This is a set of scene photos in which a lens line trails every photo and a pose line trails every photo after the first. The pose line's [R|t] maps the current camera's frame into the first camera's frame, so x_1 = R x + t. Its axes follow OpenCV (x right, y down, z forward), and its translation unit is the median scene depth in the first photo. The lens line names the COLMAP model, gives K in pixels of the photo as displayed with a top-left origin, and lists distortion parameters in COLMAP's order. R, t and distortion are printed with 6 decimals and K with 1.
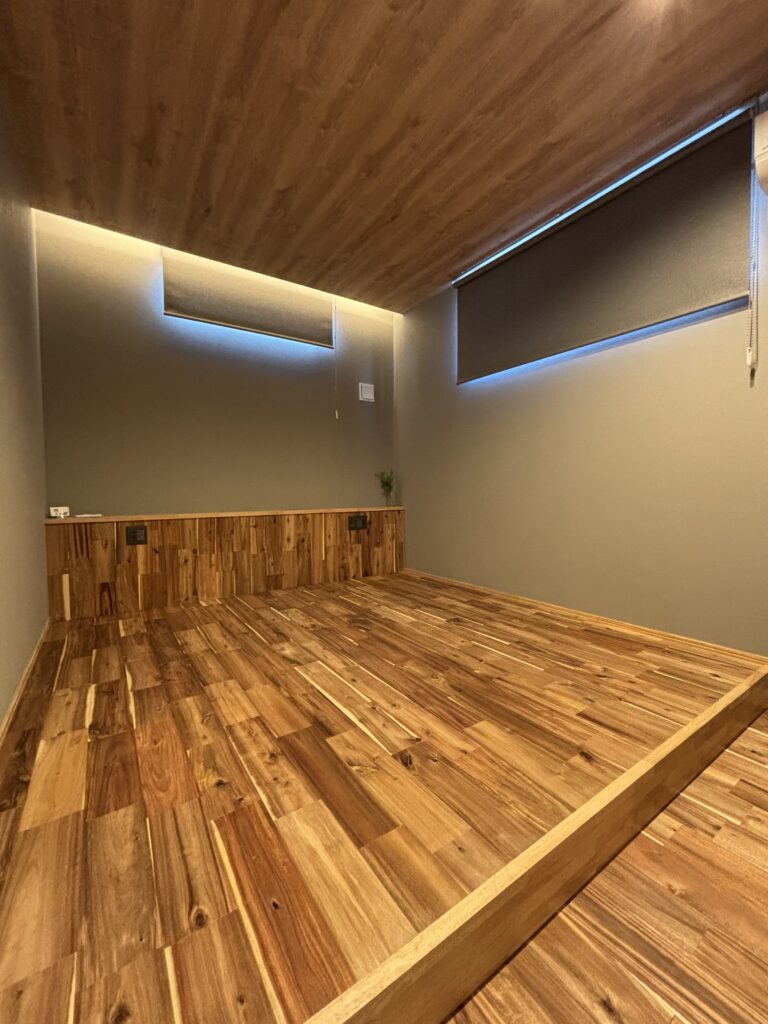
lens RADIAL K [[416.4, 0, 382.5], [0, 416.4, 507.5], [0, 0, 1]] dist [-0.002176, 0.004017]
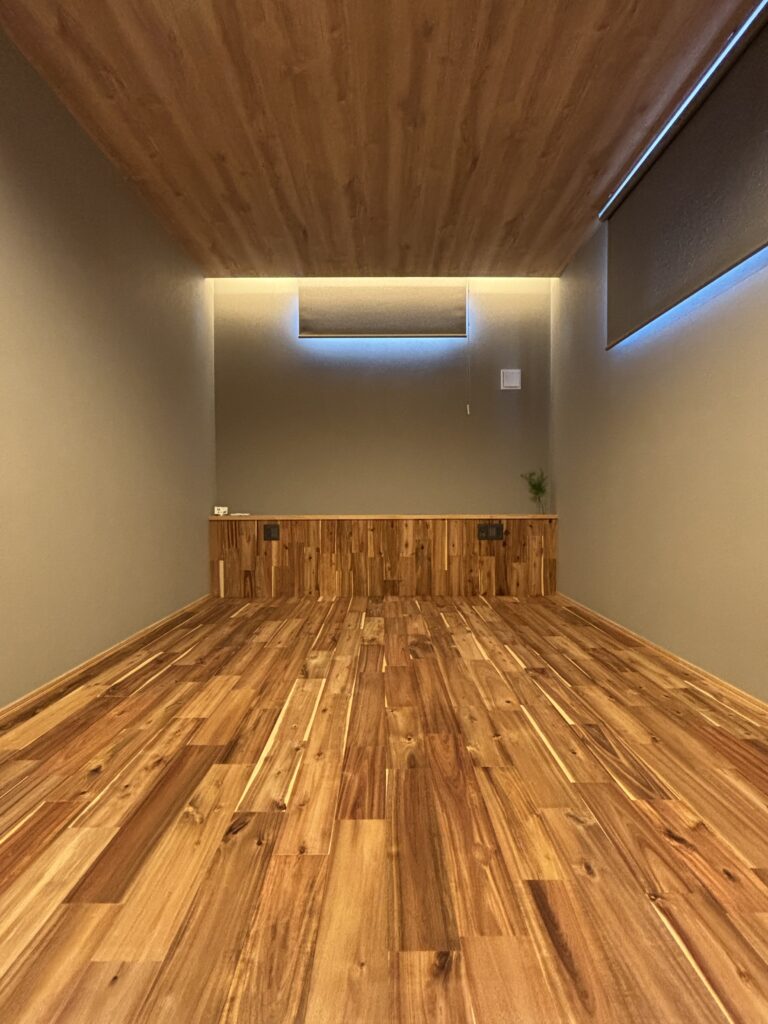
lens RADIAL K [[416.4, 0, 382.5], [0, 416.4, 507.5], [0, 0, 1]] dist [-0.002176, 0.004017]
pose [[0.830199, 0.018855, -0.557149, 0.355055], [-0.025360, 0.999671, -0.003957, -0.006966], [0.556890, 0.017415, 0.830403, 0.232671]]
